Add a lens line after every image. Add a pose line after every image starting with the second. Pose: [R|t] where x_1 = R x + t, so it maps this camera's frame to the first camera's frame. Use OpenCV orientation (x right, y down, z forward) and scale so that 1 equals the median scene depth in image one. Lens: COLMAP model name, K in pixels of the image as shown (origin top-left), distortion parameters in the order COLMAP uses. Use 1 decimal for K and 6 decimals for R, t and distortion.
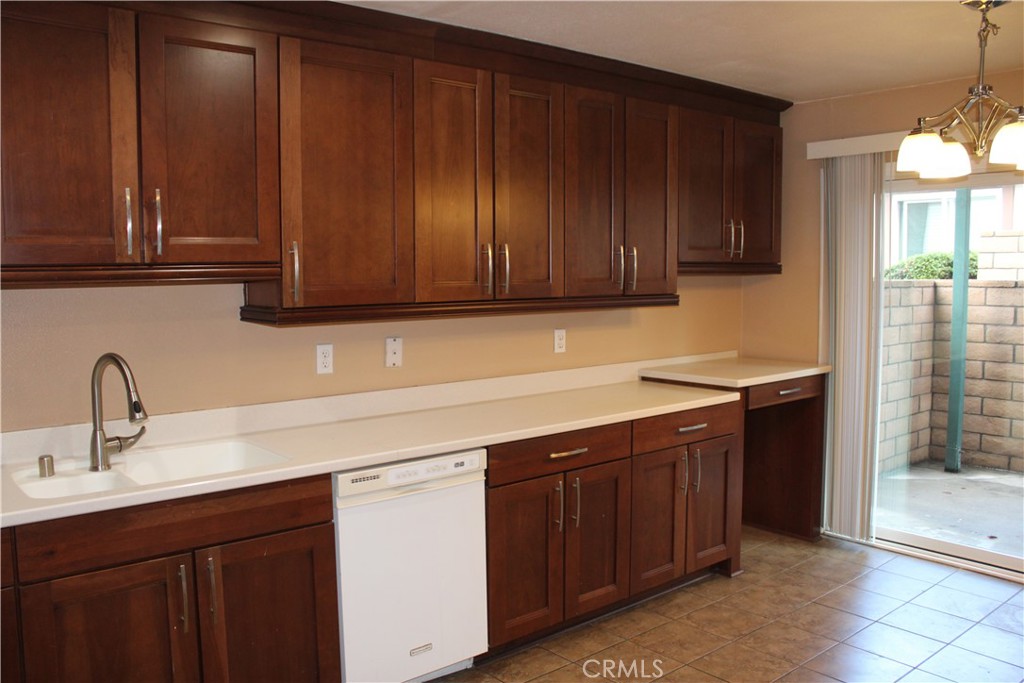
lens RADIAL K [[858.1, 0, 487.8], [0, 858.1, 349.5], [0, 0, 1]] dist [-0.146408, 0.112170]
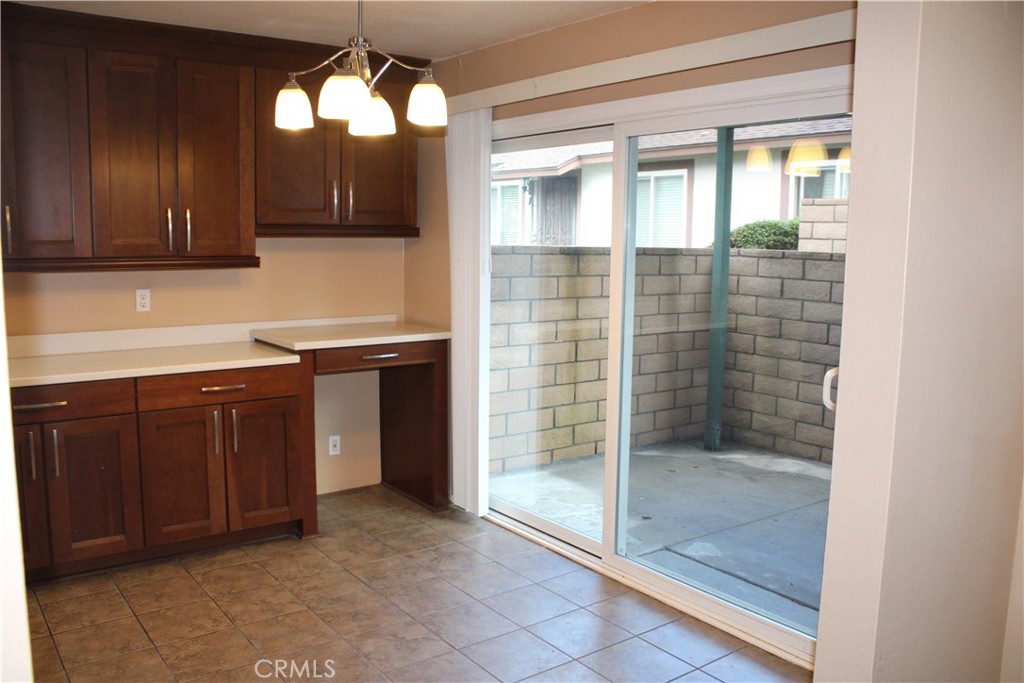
lens RADIAL K [[858.1, 0, 480.5], [0, 858.1, 351.9], [0, 0, 1]] dist [-0.146408, 0.112170]
pose [[0.997451, 0.027711, -0.065759, 0.561100], [-0.024876, 0.998742, 0.043546, -0.001946], [0.066883, -0.041799, 0.996885, 0.016698]]
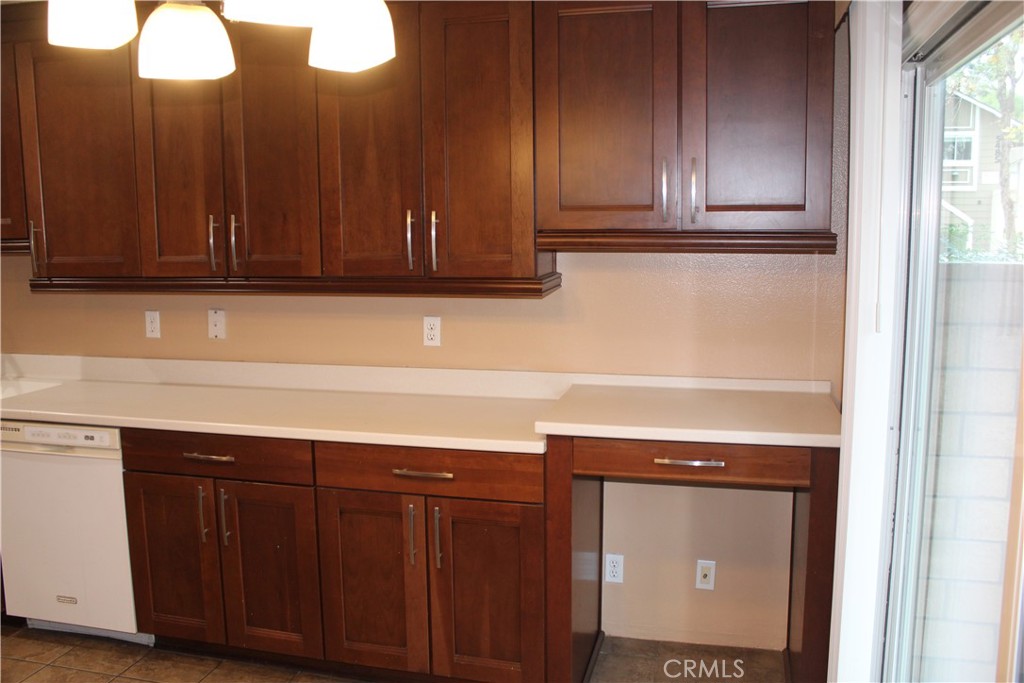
lens RADIAL K [[858.1, 0, 507.5], [0, 858.1, 349.8], [0, 0, 1]] dist [-0.146408, 0.112170]
pose [[0.584522, 0.115813, -0.803070, 0.759891], [-0.070045, 0.993268, 0.092259, -0.070501], [0.808349, 0.002324, 0.588699, 0.595015]]
